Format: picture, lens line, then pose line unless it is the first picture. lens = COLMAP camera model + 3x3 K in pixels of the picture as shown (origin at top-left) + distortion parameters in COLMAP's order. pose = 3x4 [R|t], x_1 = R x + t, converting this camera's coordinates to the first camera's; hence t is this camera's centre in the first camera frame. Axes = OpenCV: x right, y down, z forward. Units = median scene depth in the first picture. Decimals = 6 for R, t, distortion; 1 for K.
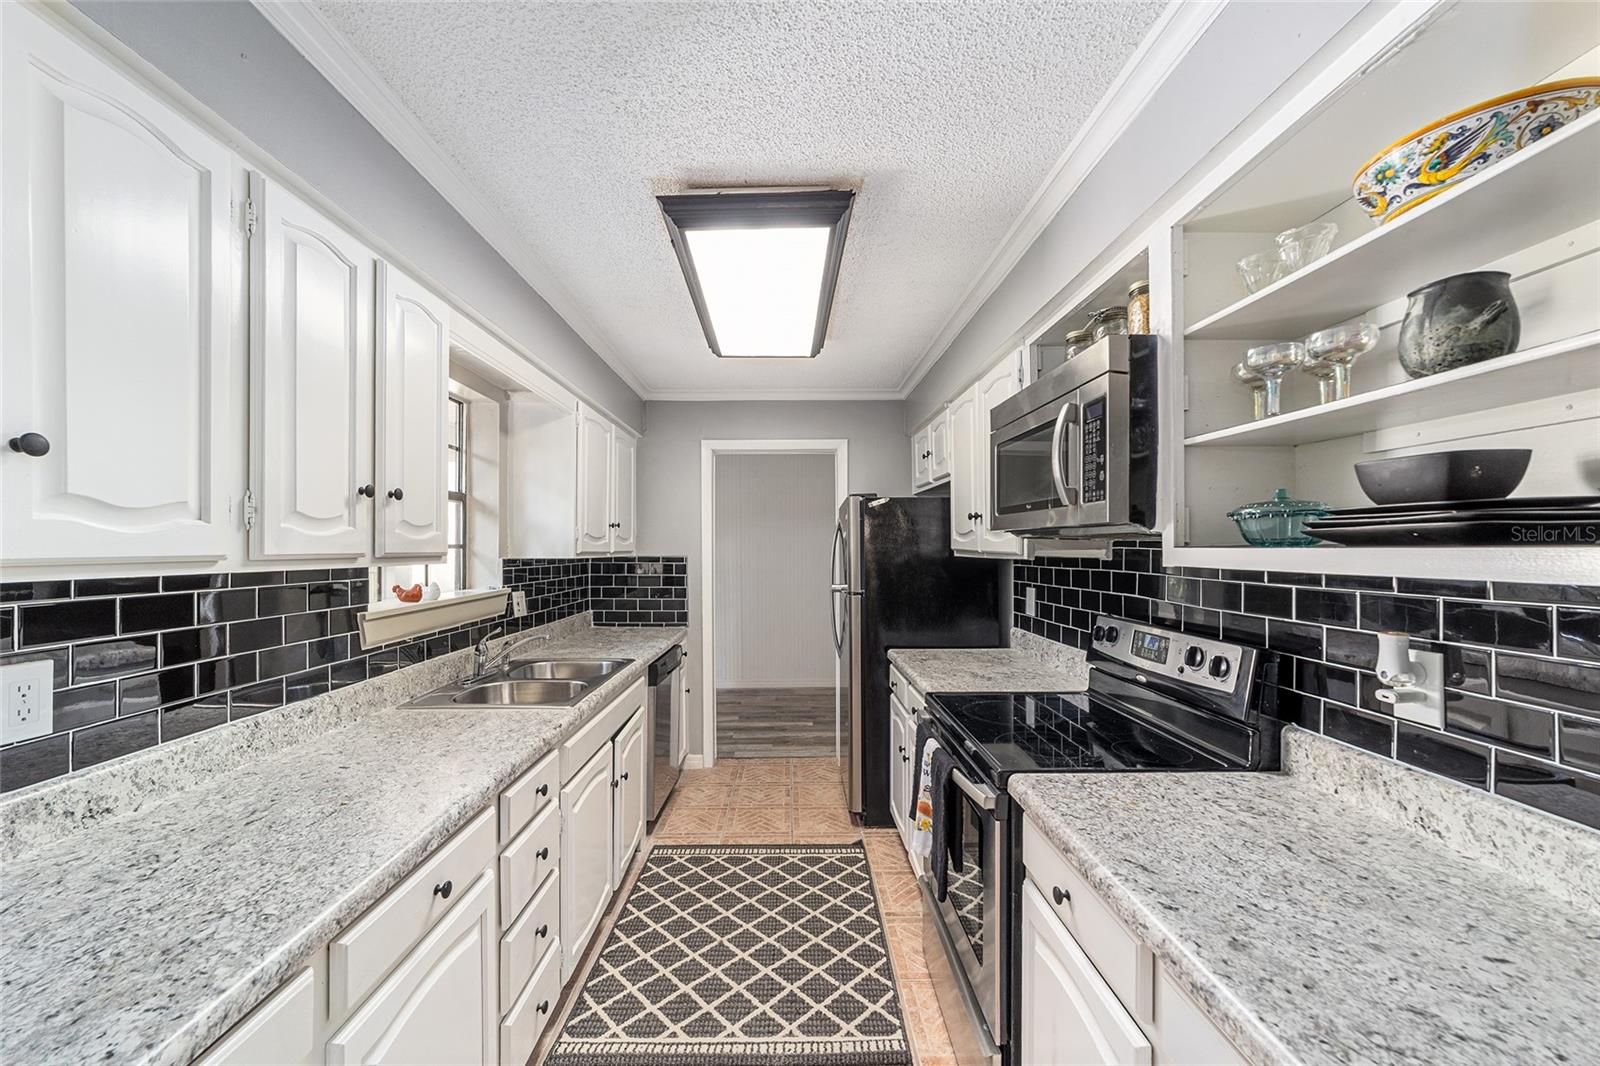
lens RADIAL K [[621.4, 0, 802.6], [0, 621.4, 540.5], [0, 0, 1]] dist [-0.012940, 0.006833]
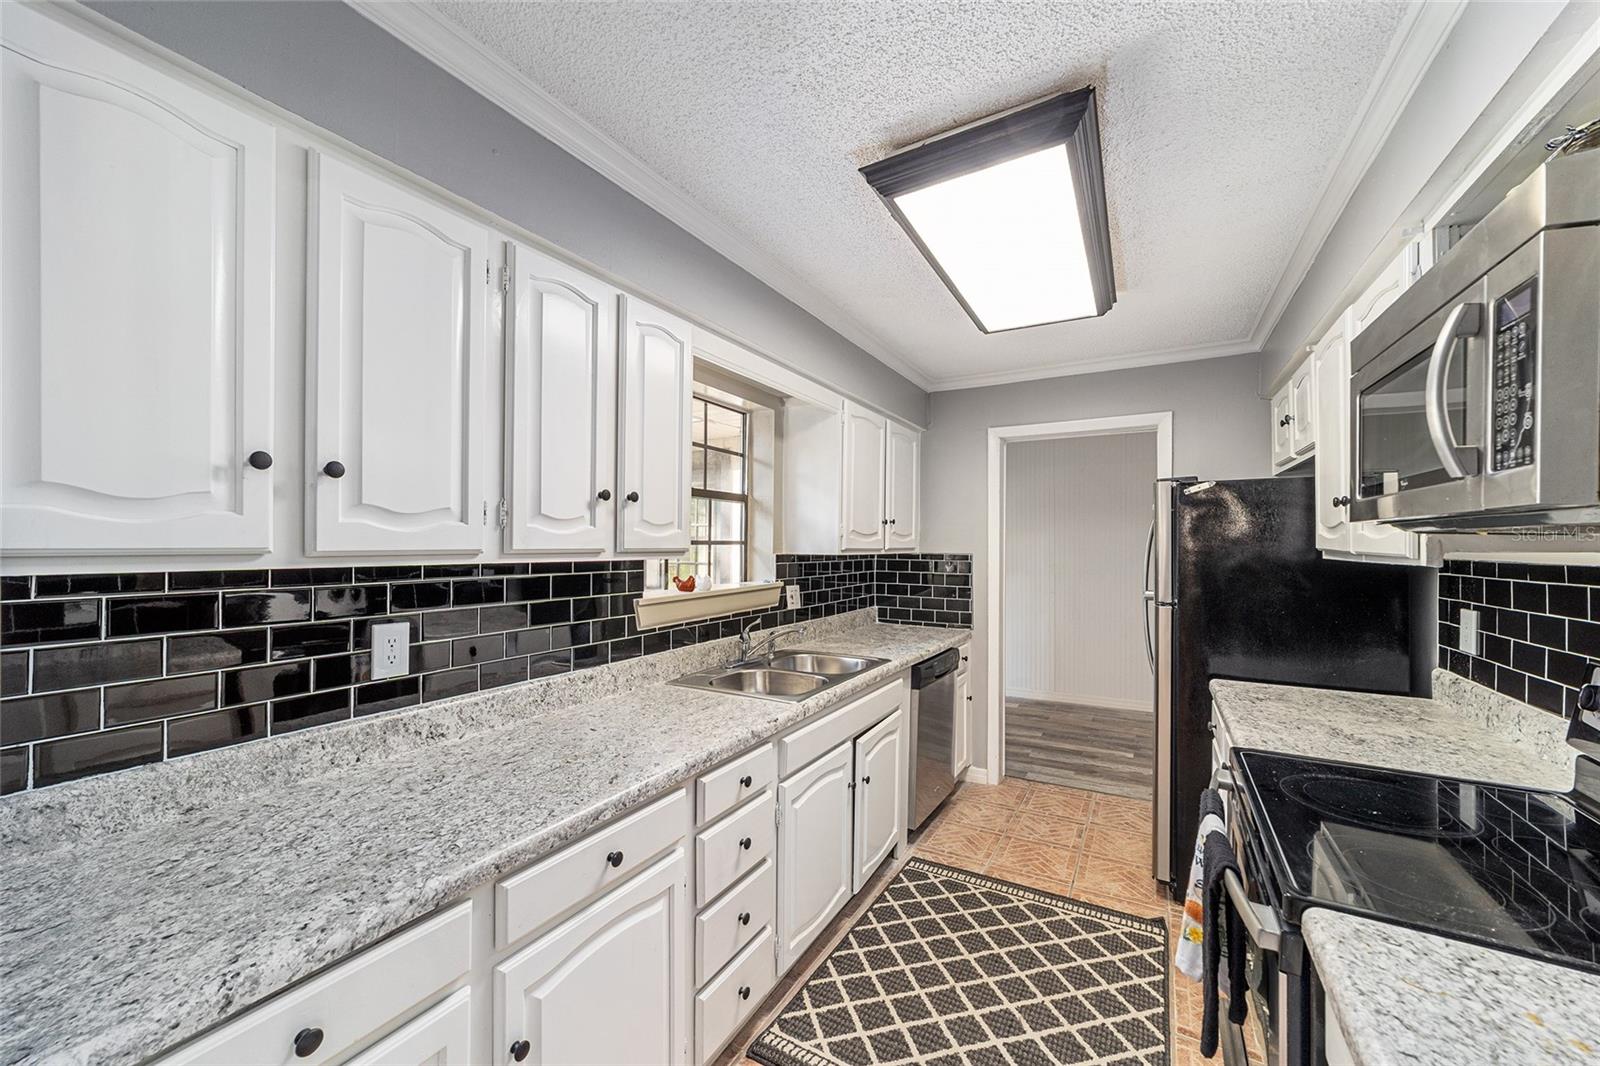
lens RADIAL K [[621.4, 0, 805.9], [0, 621.4, 538.3], [0, 0, 1]] dist [-0.012940, 0.006833]
pose [[0.858055, 0.000318, -0.513557, 0.146700], [0.000819, 0.999998, 0.001987, -0.000365], [0.513557, -0.002125, 0.858053, 0.130576]]
